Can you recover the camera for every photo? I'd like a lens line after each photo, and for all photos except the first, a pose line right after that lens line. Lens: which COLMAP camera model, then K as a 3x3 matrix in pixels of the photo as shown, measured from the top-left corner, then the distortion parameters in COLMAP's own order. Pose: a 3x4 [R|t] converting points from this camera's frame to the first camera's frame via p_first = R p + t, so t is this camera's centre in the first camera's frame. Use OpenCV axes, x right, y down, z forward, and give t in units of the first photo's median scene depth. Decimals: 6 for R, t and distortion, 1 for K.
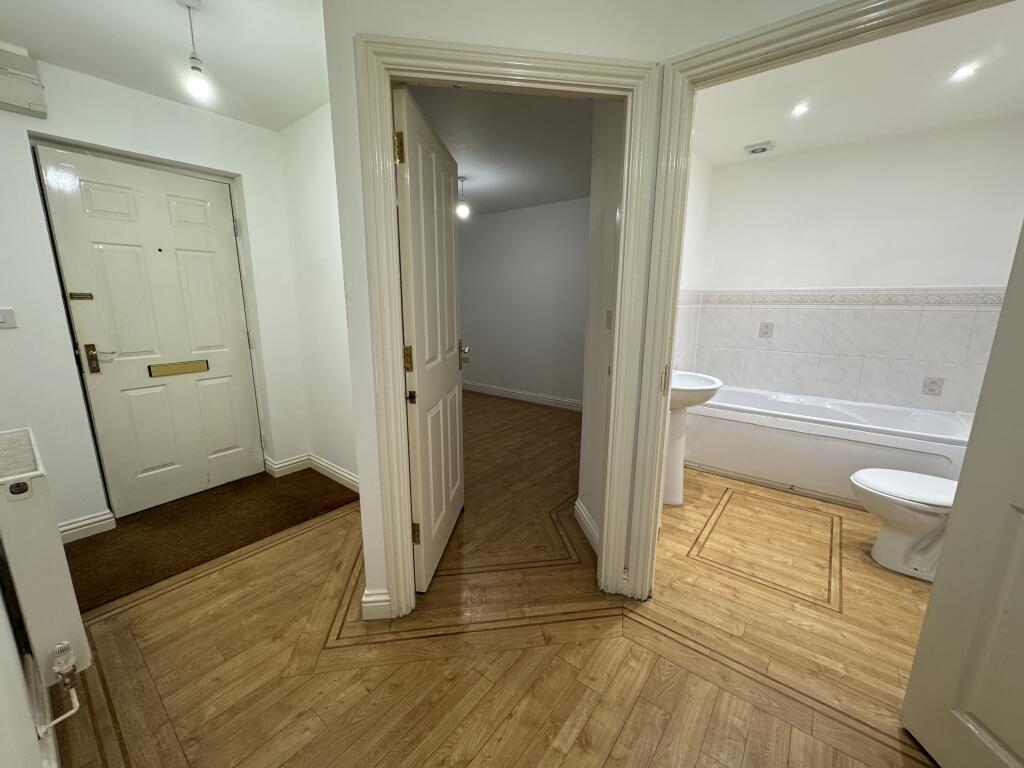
lens RADIAL K [[407.5, 0, 510.6], [0, 407.5, 385.0], [0, 0, 1]] dist [-0.000406, -0.000020]
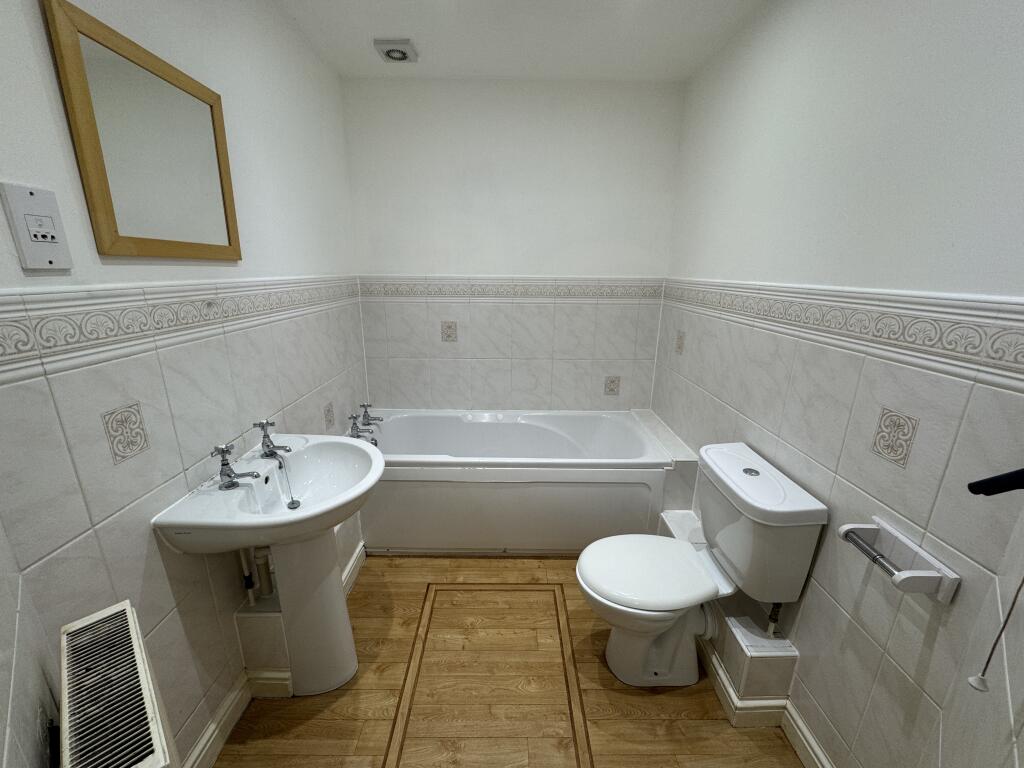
lens RADIAL K [[407.5, 0, 510.6], [0, 407.5, 385.0], [0, 0, 1]] dist [-0.000406, -0.000020]
pose [[0.780670, -0.167617, 0.602046, 0.304447], [0.121892, 0.985697, 0.116374, -0.135756], [-0.612941, -0.017465, 0.789935, 0.416283]]
